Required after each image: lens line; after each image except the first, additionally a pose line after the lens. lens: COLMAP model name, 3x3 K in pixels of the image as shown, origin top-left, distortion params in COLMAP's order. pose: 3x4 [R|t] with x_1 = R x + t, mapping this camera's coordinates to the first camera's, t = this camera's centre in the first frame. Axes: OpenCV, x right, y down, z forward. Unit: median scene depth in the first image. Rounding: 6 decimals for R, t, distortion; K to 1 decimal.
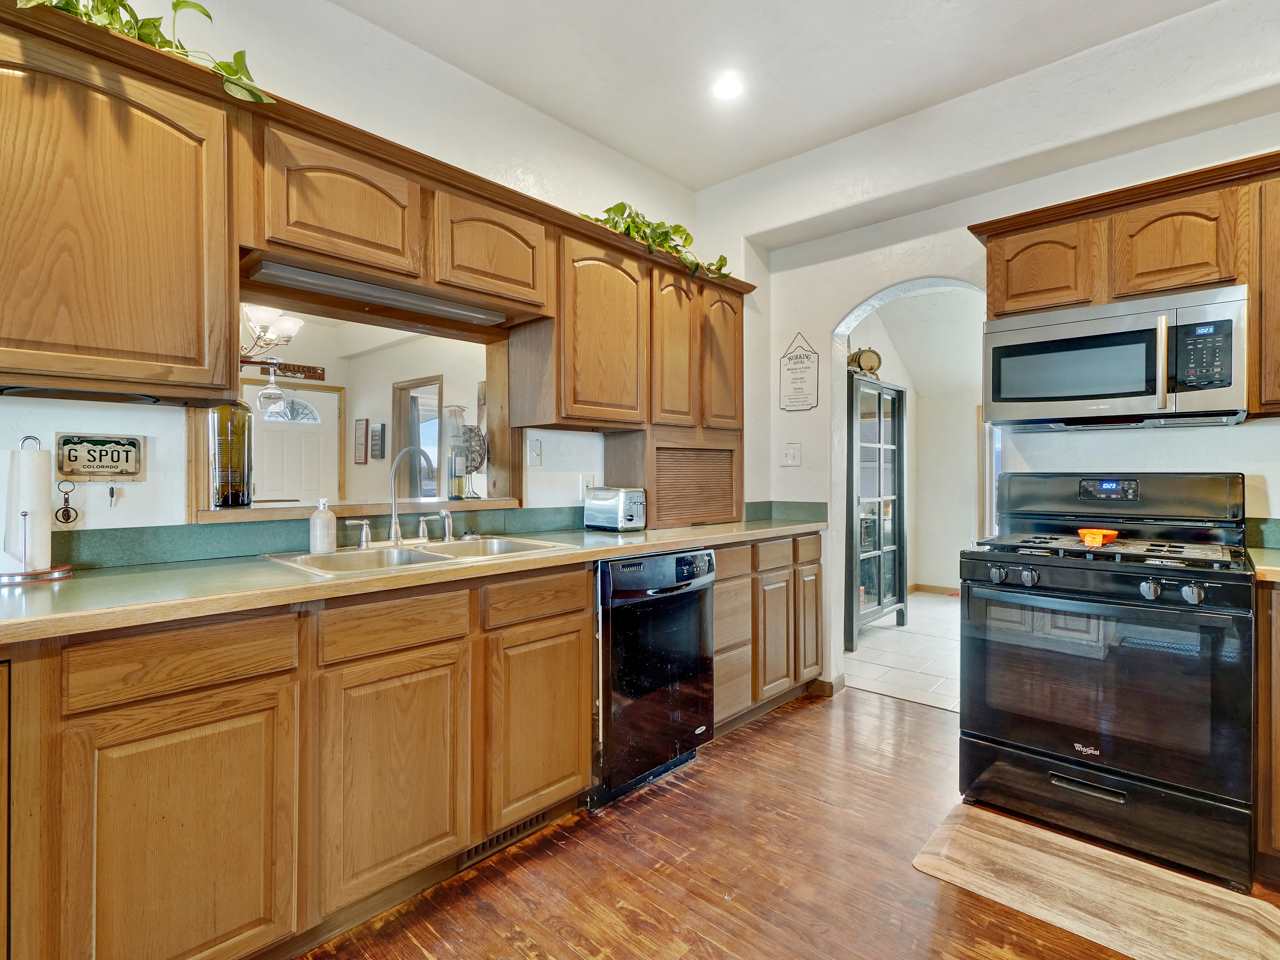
lens RADIAL K [[644.9, 0, 640.6], [0, 644.9, 475.6], [0, 0, 1]] dist [-0.006444, -0.000992]
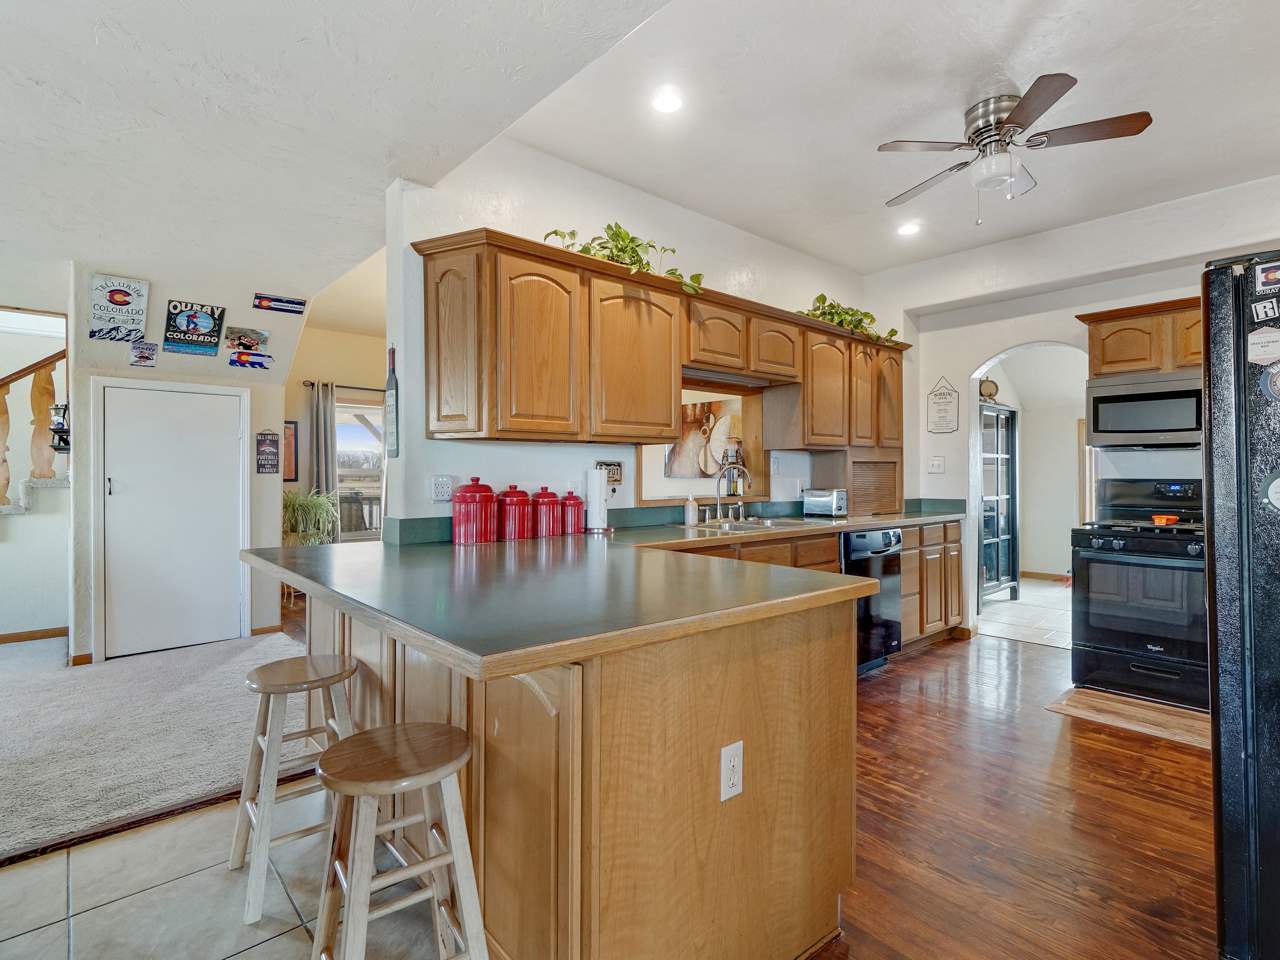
lens RADIAL K [[644.9, 0, 640.6], [0, 644.9, 475.6], [0, 0, 1]] dist [-0.006444, -0.000992]
pose [[0.993801, -0.001706, -0.111162, -0.315956], [0.001481, 0.999997, -0.002107, -0.009489], [0.111166, 0.001930, 0.993800, -0.571623]]
